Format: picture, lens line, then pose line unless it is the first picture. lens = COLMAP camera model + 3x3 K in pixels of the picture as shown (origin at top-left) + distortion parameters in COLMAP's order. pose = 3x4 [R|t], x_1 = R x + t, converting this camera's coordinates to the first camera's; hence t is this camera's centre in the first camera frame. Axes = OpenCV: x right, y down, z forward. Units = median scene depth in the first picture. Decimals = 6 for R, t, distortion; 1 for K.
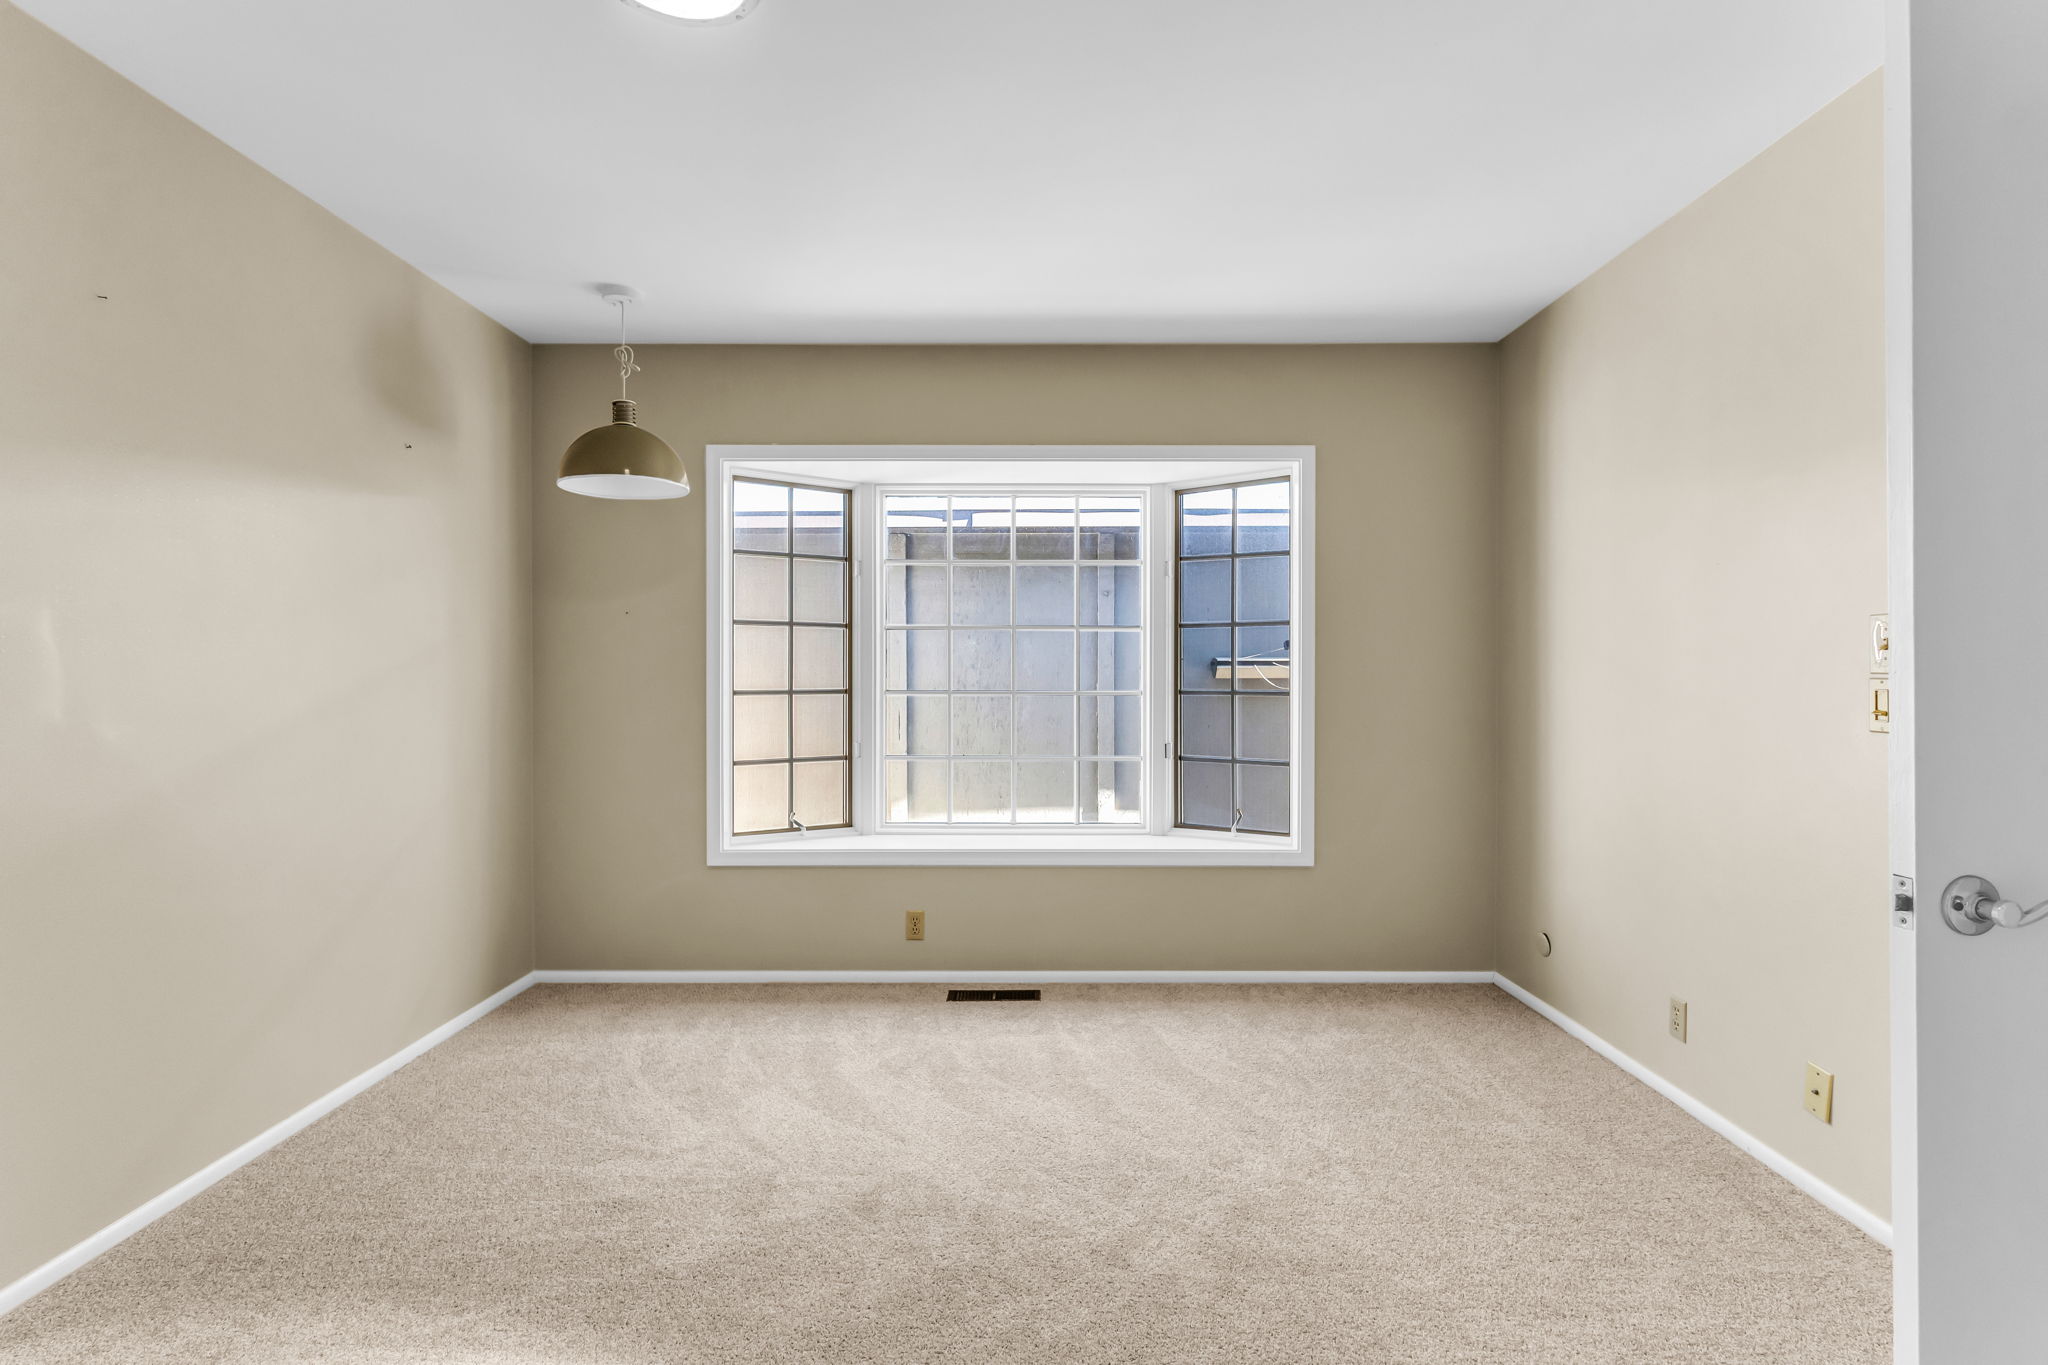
lens RADIAL K [[996.4, 0, 1042.5], [0, 996.4, 667.1], [0, 0, 1]] dist [-0.002278, 0.000963]
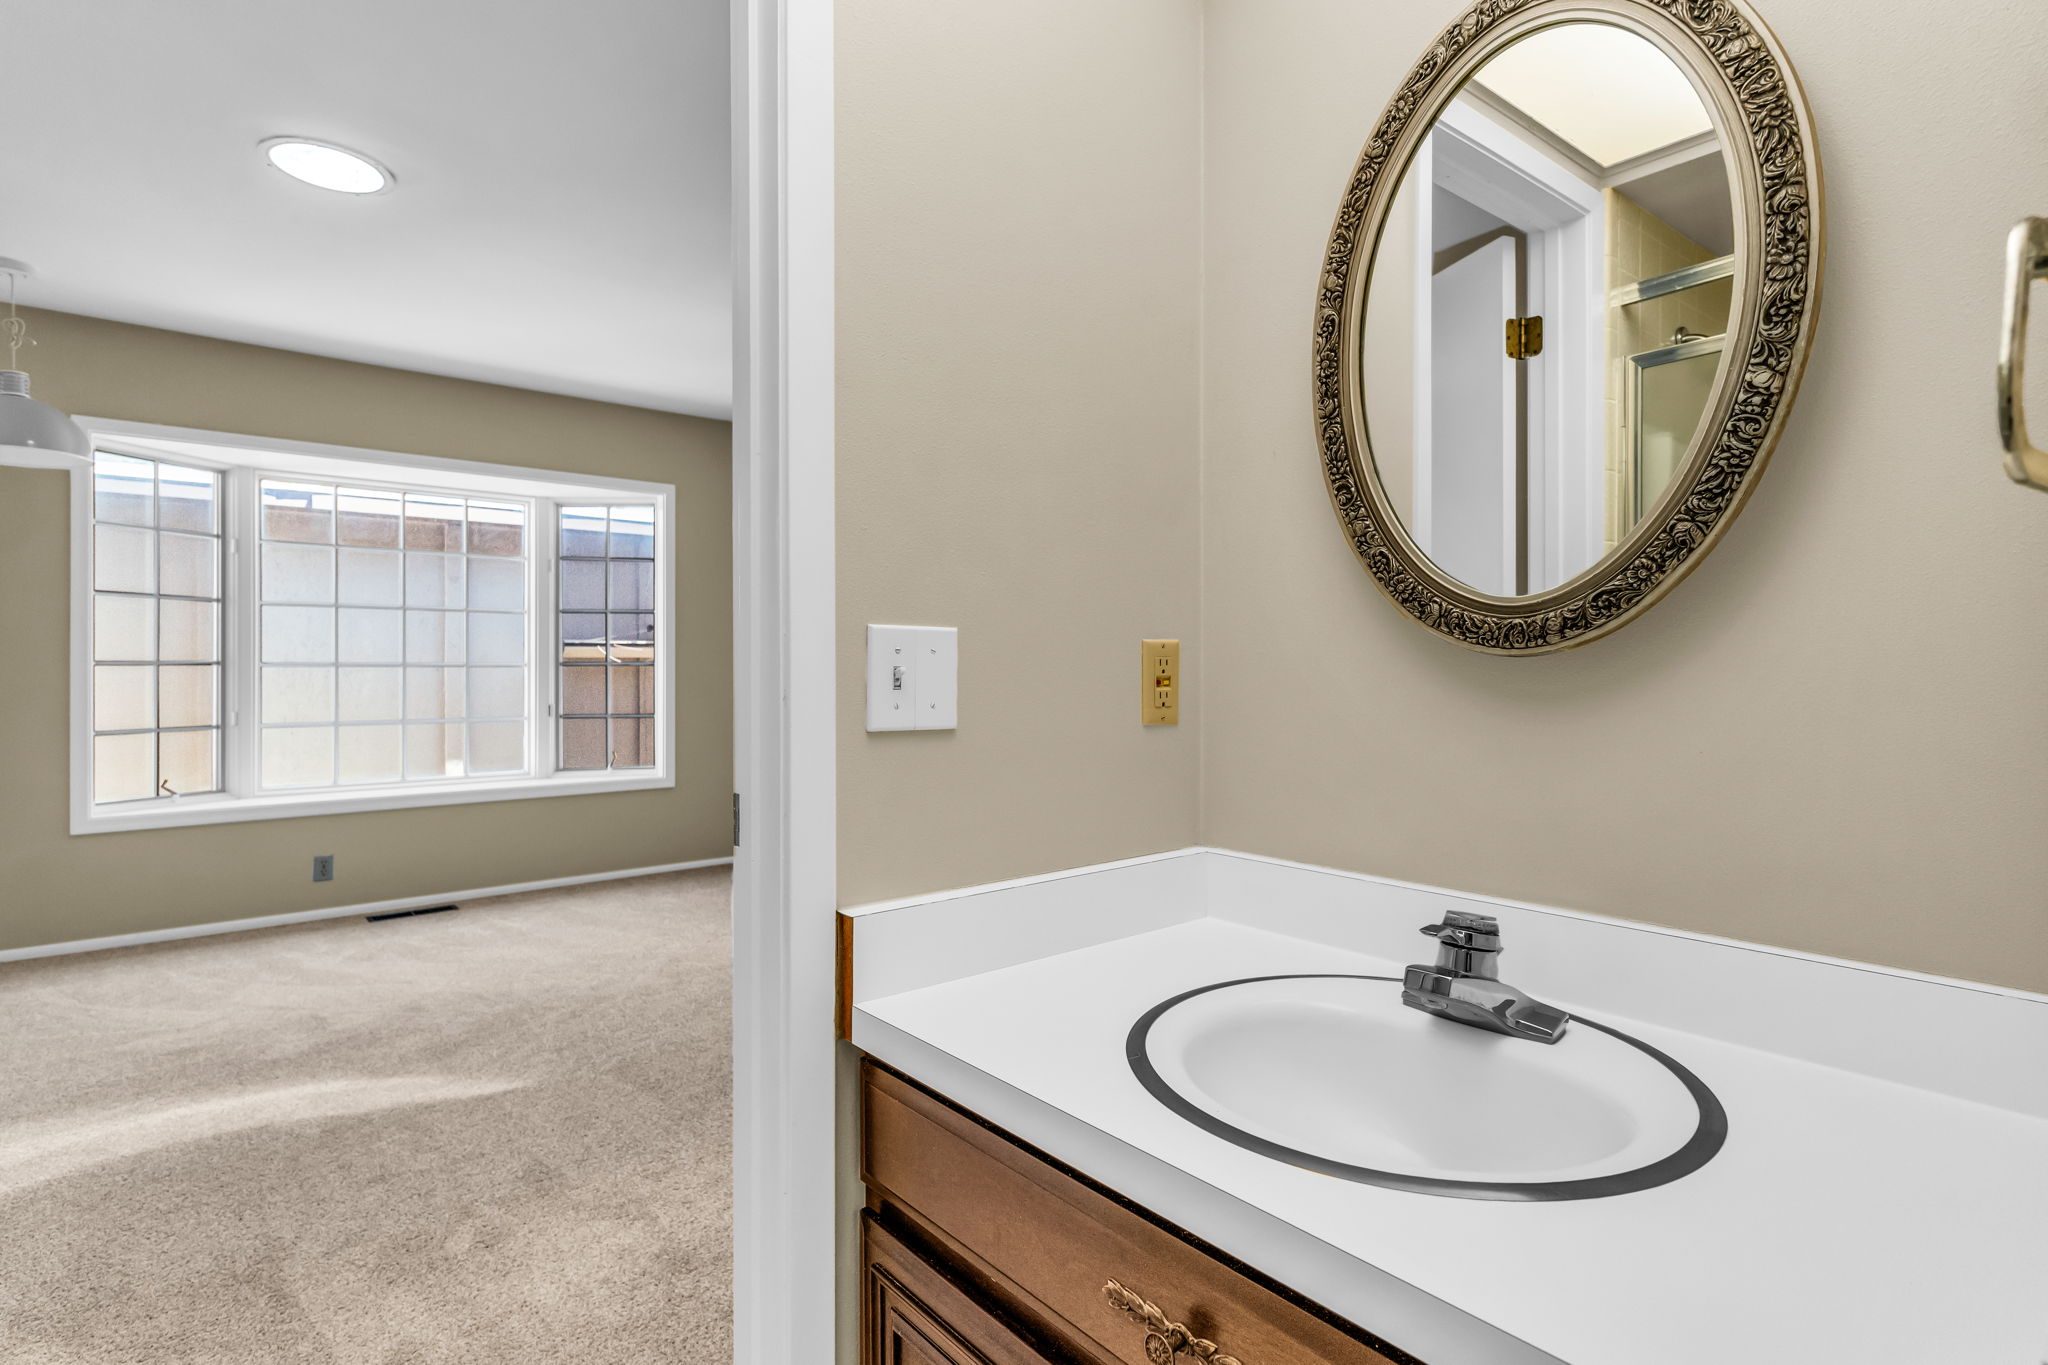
lens RADIAL K [[996.4, 0, 1031.2], [0, 996.4, 671.2], [0, 0, 1]] dist [-0.002278, 0.000963]
pose [[0.766669, -0.005396, 0.642020, -0.224796], [-0.001248, 0.999950, 0.009895, 0.022549], [-0.642042, -0.008388, 0.766624, -0.363366]]
